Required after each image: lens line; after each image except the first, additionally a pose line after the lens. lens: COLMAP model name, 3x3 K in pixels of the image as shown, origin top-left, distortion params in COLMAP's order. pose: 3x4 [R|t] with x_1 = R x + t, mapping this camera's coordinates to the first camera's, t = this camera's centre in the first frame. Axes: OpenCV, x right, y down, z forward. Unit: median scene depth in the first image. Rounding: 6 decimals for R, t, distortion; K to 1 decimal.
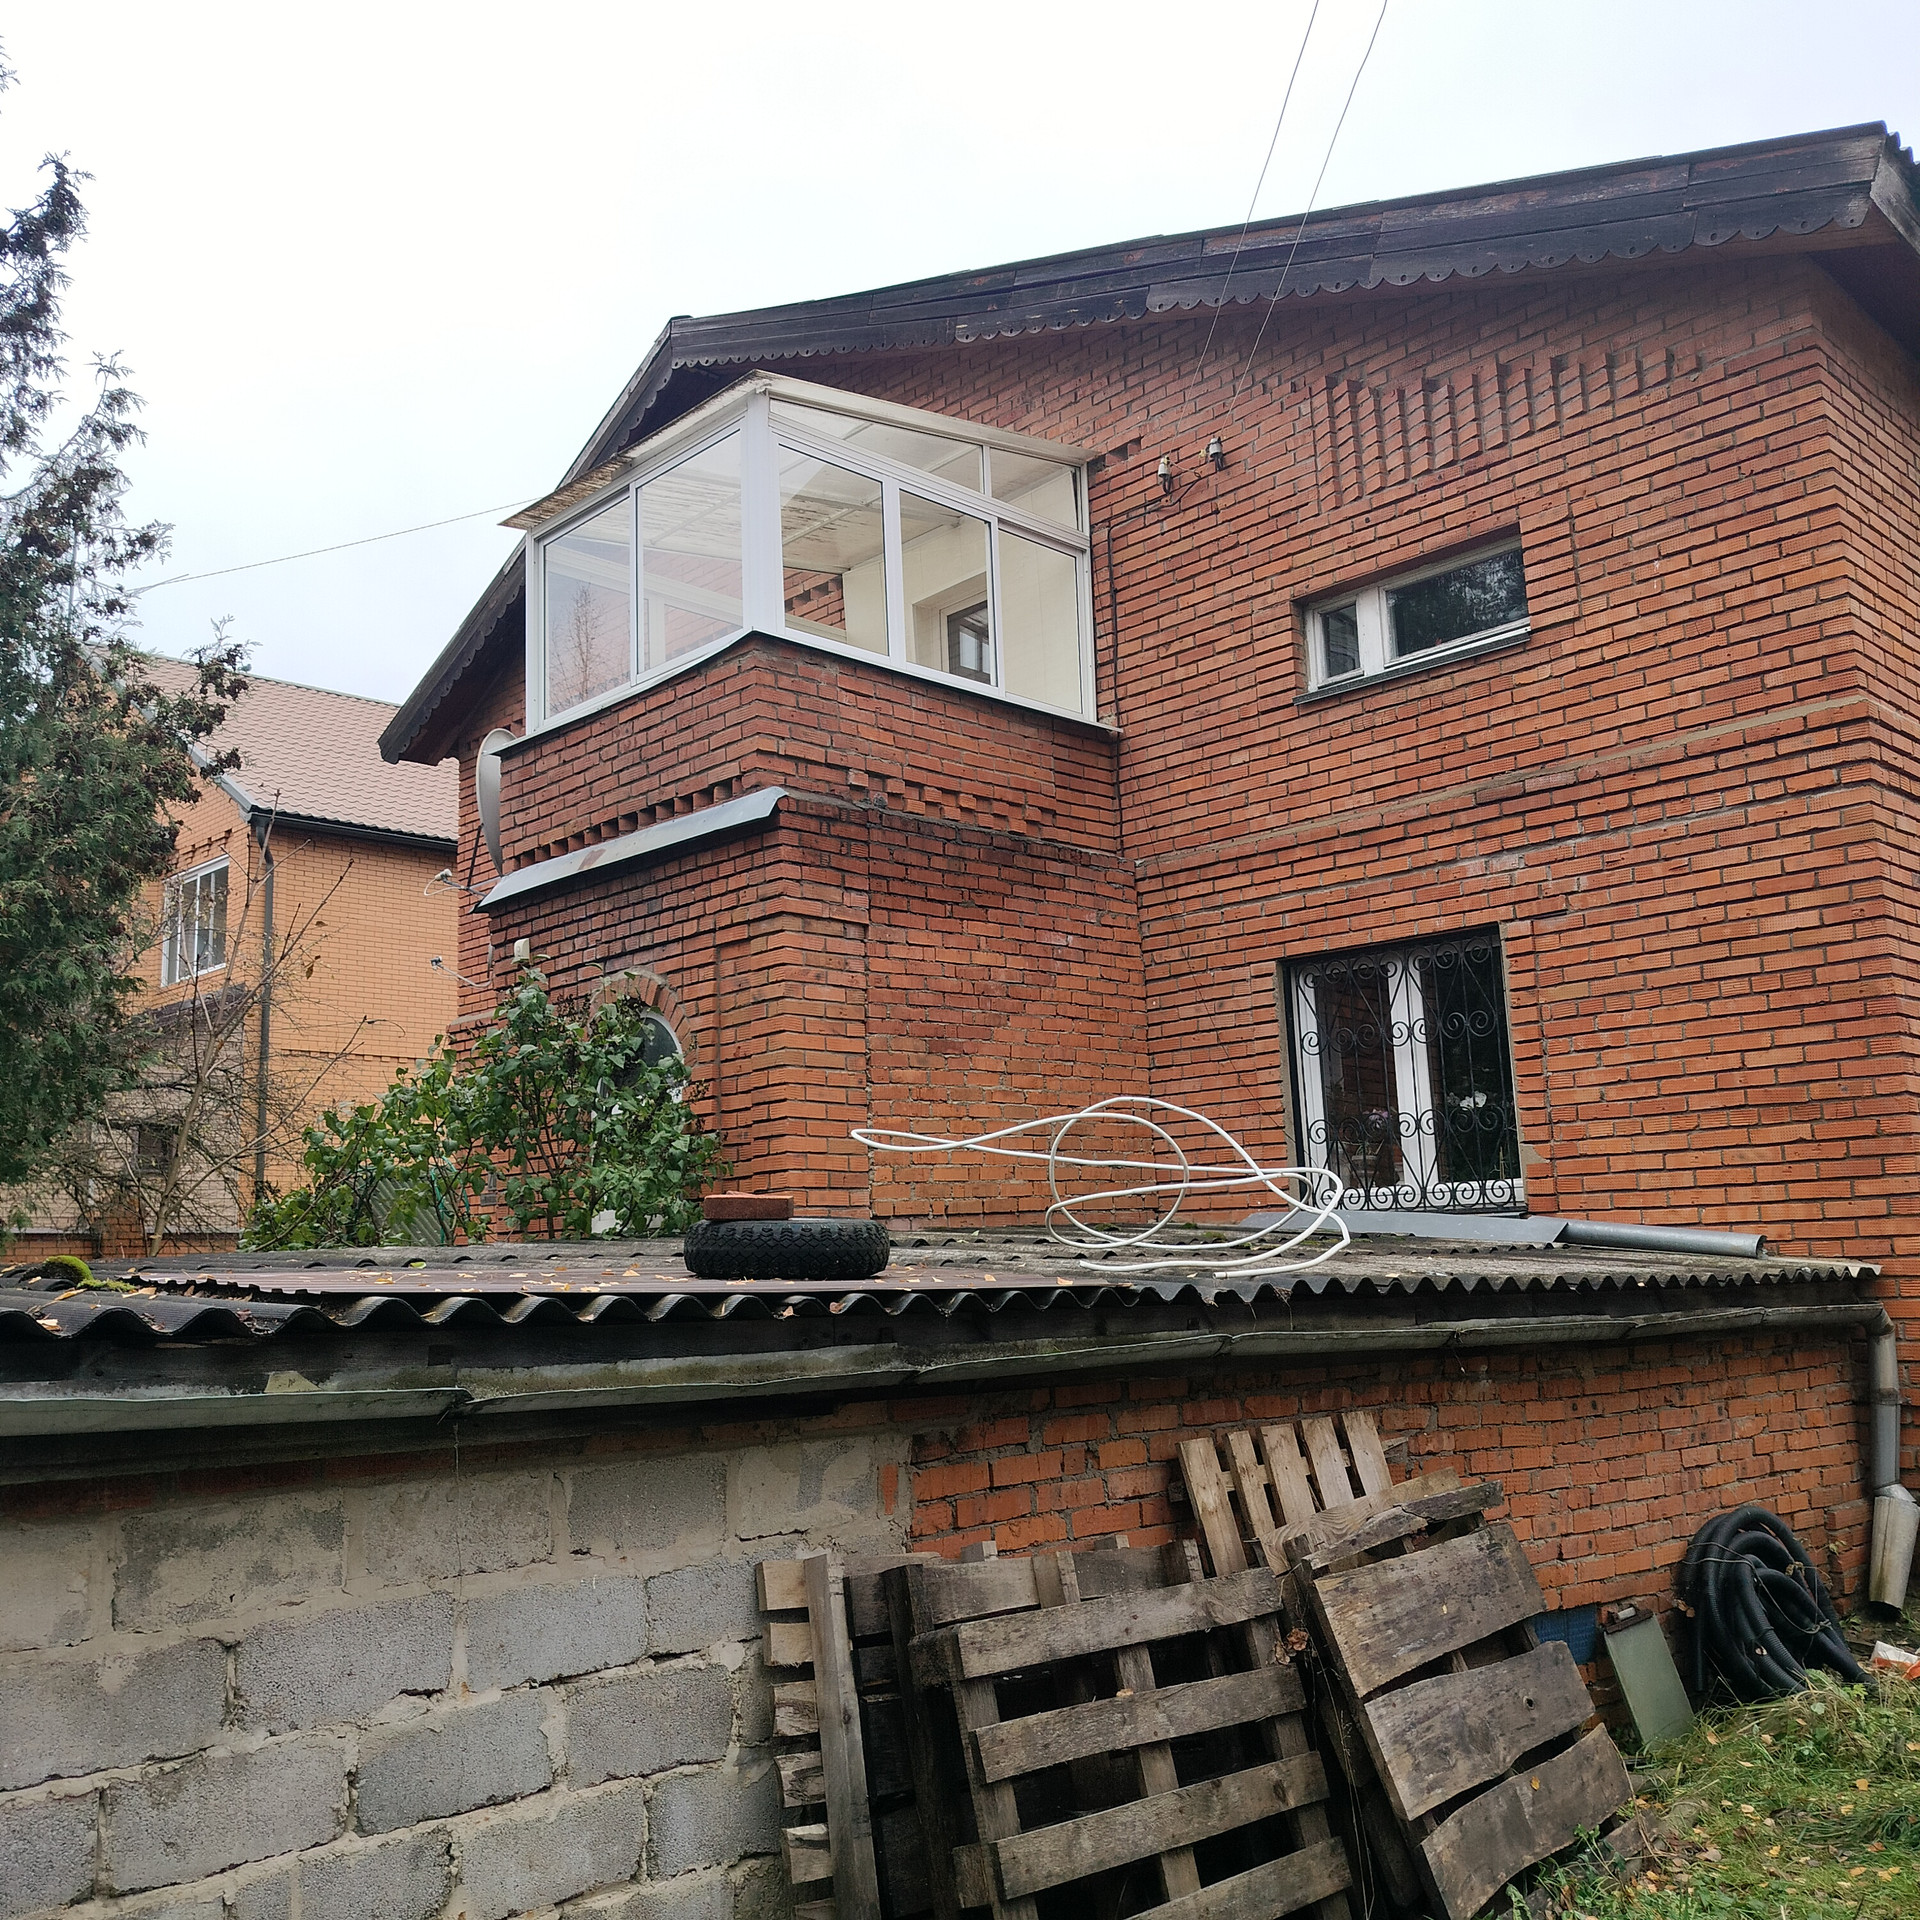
lens RADIAL K [[1820.1, 0, 960.0], [0, 1820.1, 960.0], [0, 0, 1]] dist [0.091617, -0.130235]
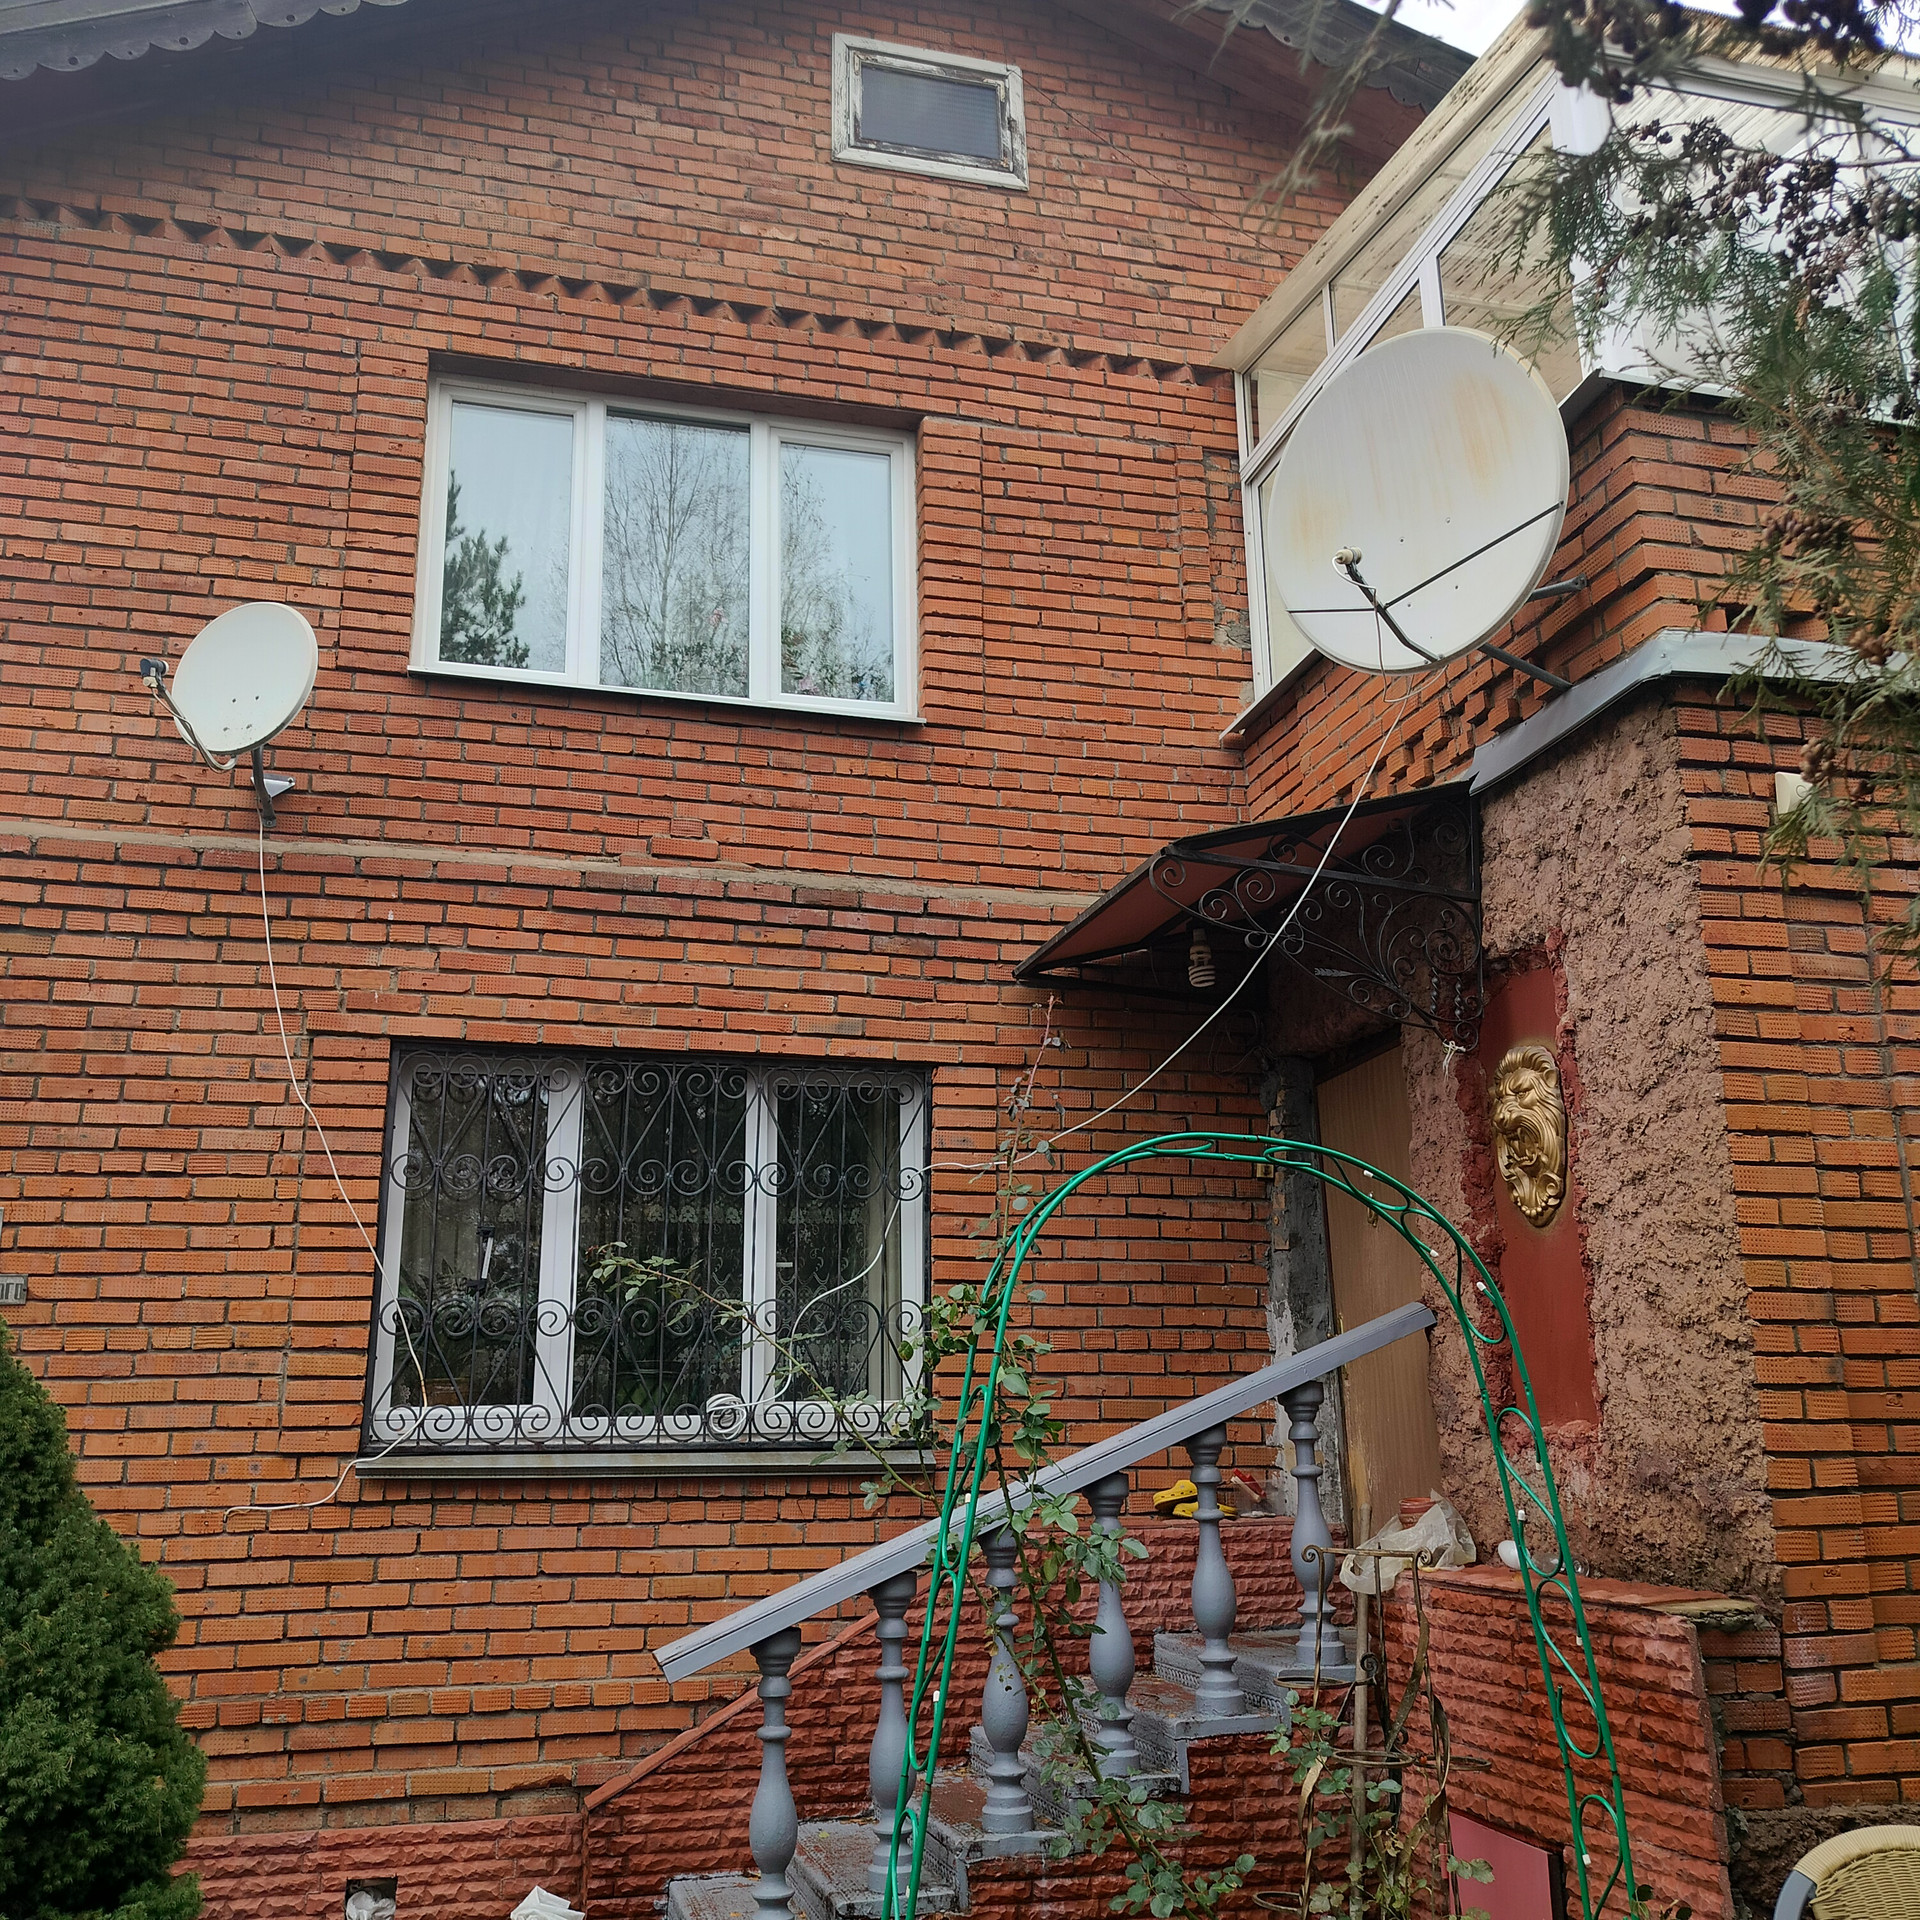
lens RADIAL K [[1820.1, 0, 960.0], [0, 1820.1, 960.0], [0, 0, 1]] dist [0.091617, -0.130235]
pose [[0.457327, 0.252049, 0.852832, -0.318946], [-0.141676, 0.967396, -0.209934, 0.087269], [-0.877941, -0.024817, 0.478126, 0.559624]]
